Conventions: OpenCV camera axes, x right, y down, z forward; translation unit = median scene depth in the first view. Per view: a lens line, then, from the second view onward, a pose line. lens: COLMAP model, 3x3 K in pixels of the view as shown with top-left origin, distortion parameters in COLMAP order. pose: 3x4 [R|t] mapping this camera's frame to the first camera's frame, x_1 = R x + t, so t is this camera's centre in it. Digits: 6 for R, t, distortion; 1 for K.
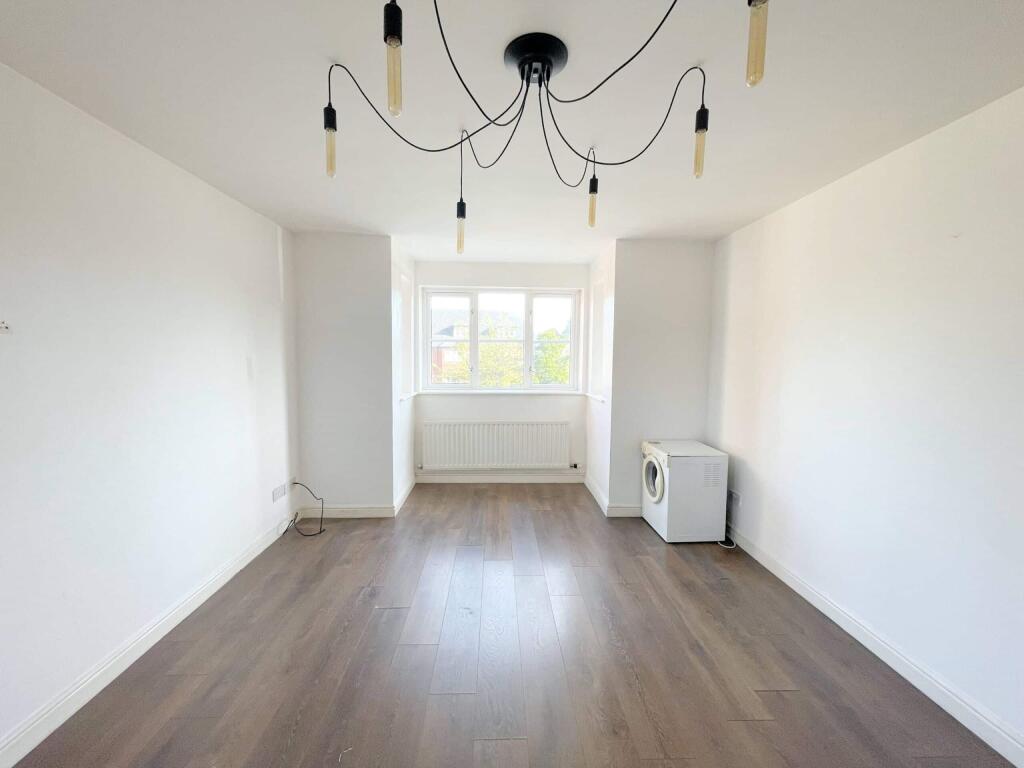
lens RADIAL K [[412.9, 0, 512.0], [0, 412.9, 384.0], [0, 0, 1]] dist [-0.002578, -0.000368]
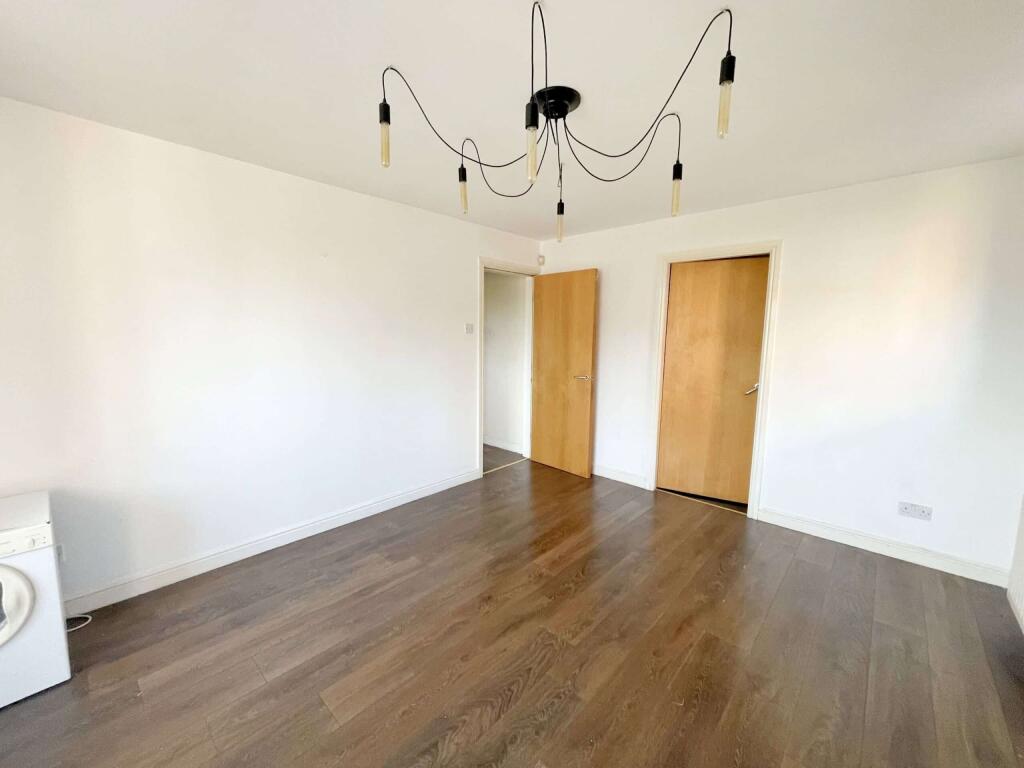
lens RADIAL K [[412.9, 0, 512.0], [0, 412.9, 384.0], [0, 0, 1]] dist [-0.002578, -0.000368]
pose [[-0.716453, -0.099313, 0.690531, -0.557713], [0.033907, 0.983689, 0.176655, -0.090705], [-0.696811, 0.149978, -0.701399, 1.454118]]
